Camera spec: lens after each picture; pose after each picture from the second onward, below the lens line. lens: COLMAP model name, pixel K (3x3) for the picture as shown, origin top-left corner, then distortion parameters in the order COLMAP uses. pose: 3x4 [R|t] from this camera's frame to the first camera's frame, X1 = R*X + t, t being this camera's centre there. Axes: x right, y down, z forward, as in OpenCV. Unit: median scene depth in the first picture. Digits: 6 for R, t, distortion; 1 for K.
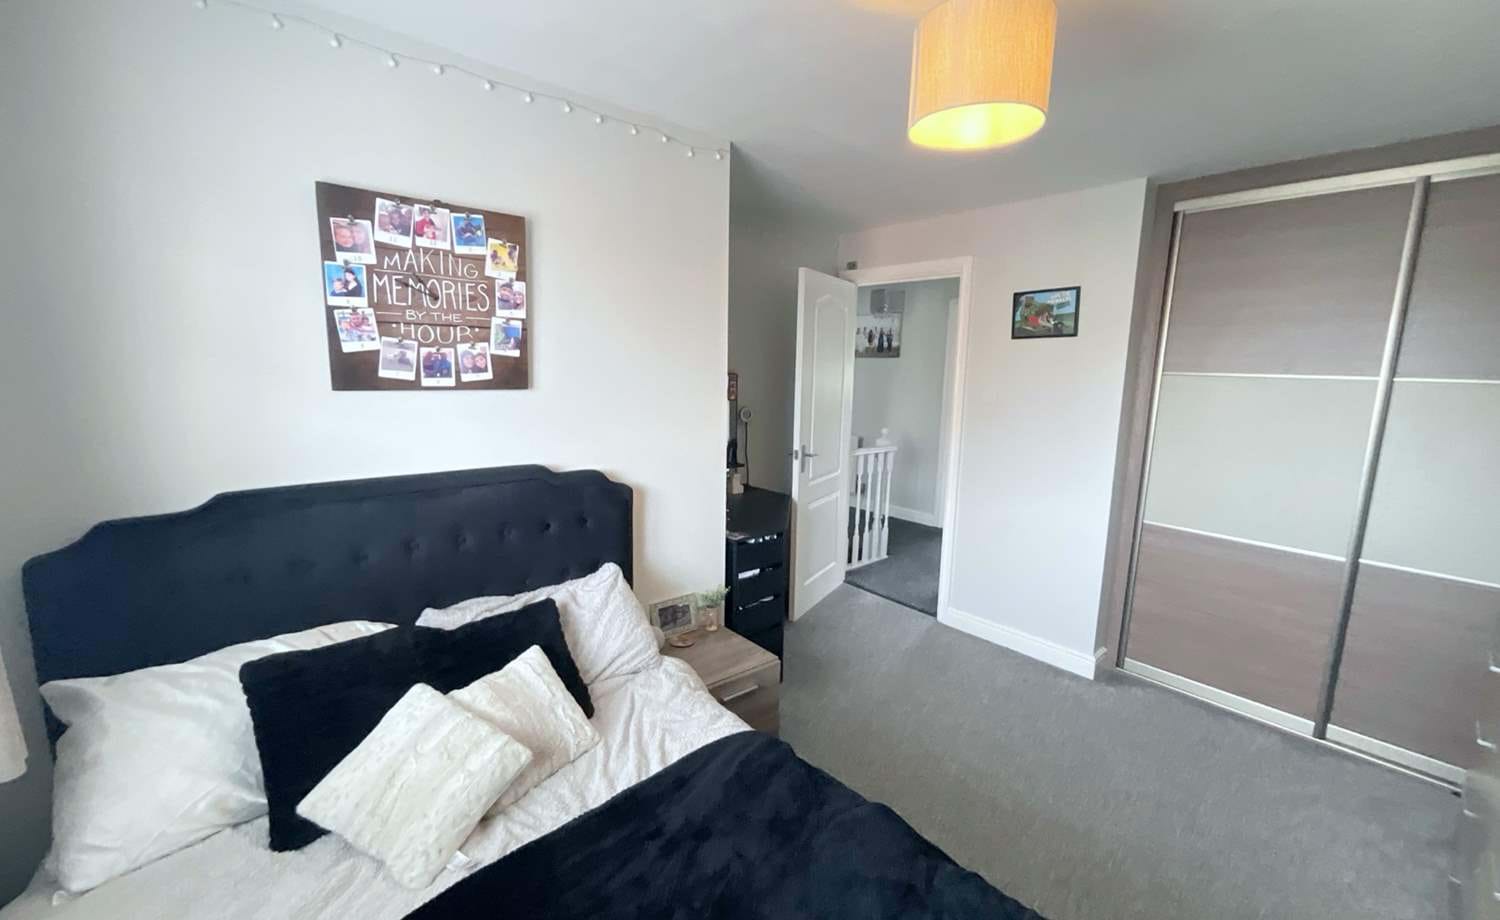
lens RADIAL K [[610.2, 0, 747.6], [0, 610.2, 456.2], [0, 0, 1]] dist [0.001676, 0.001255]
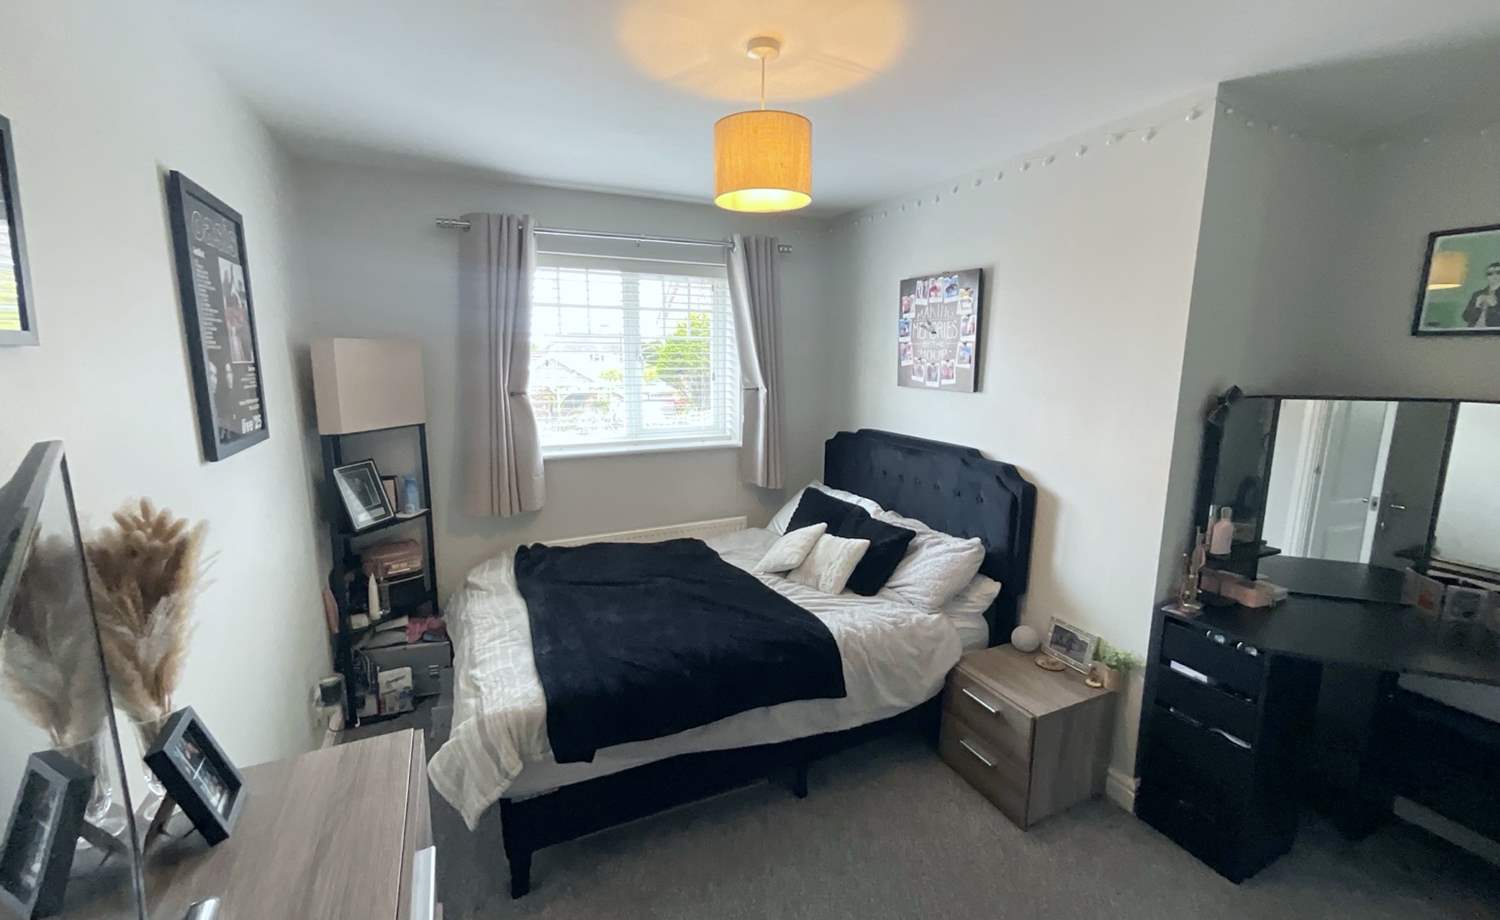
lens RADIAL K [[610.2, 0, 747.9], [0, 610.2, 460.4], [0, 0, 1]] dist [0.001676, 0.001255]
pose [[-0.264063, 0.143563, -0.953761, 1.192802], [-0.159789, 0.968684, 0.190049, -0.153994], [0.951177, 0.202585, -0.232854, 0.944430]]
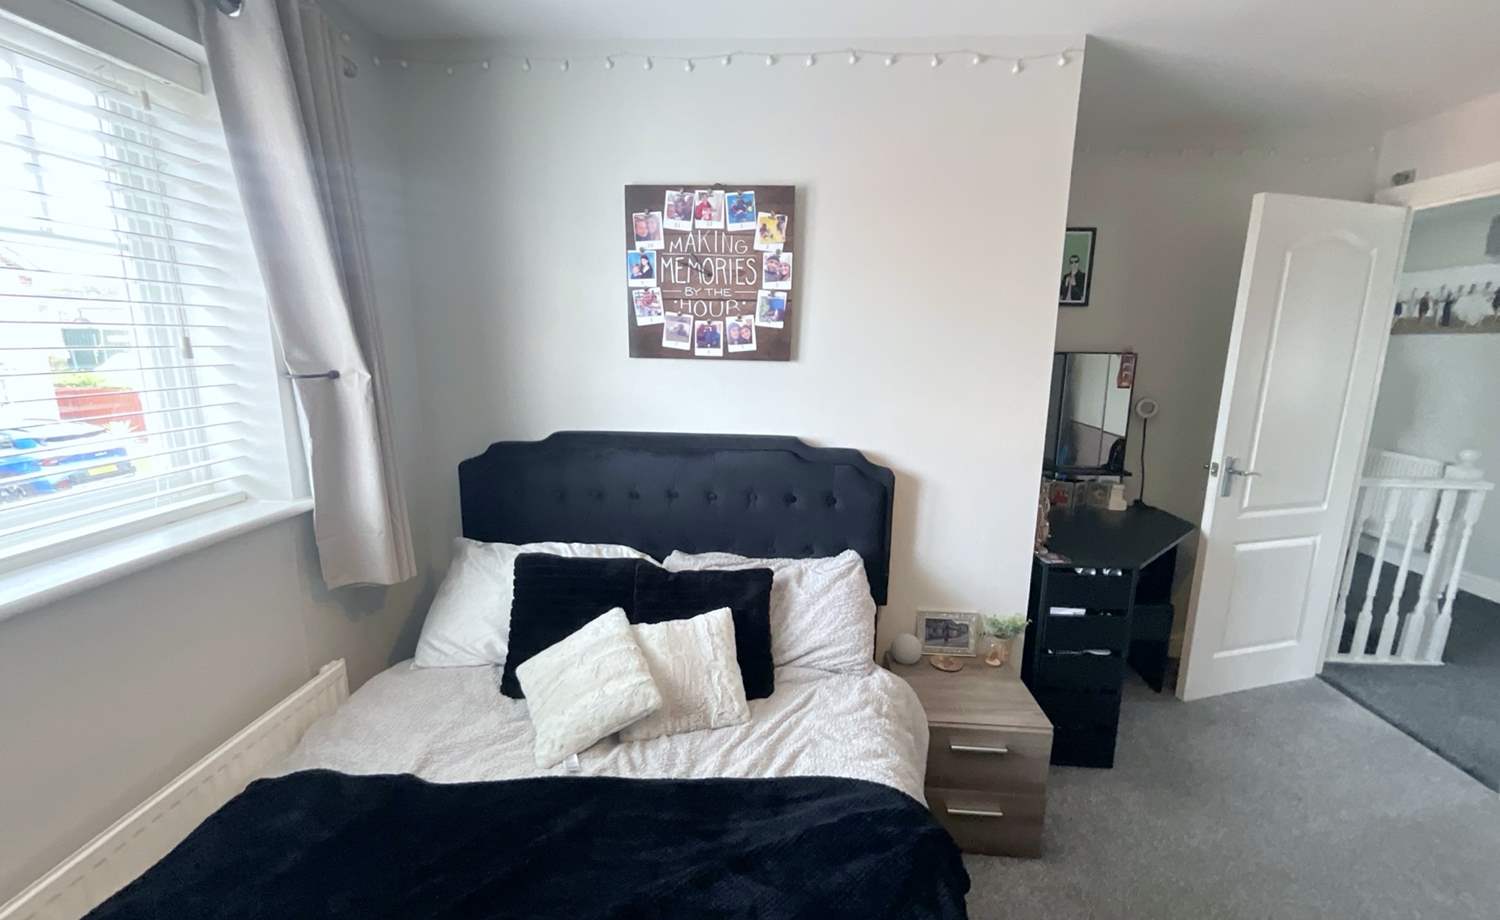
lens RADIAL K [[610.2, 0, 753.4], [0, 610.2, 457.7], [0, 0, 1]] dist [0.001676, 0.001255]
pose [[0.727344, 0.119815, -0.675733, 0.318768], [-0.104947, 0.992479, 0.063016, -0.009590], [0.678202, 0.025082, 0.734448, 0.247008]]
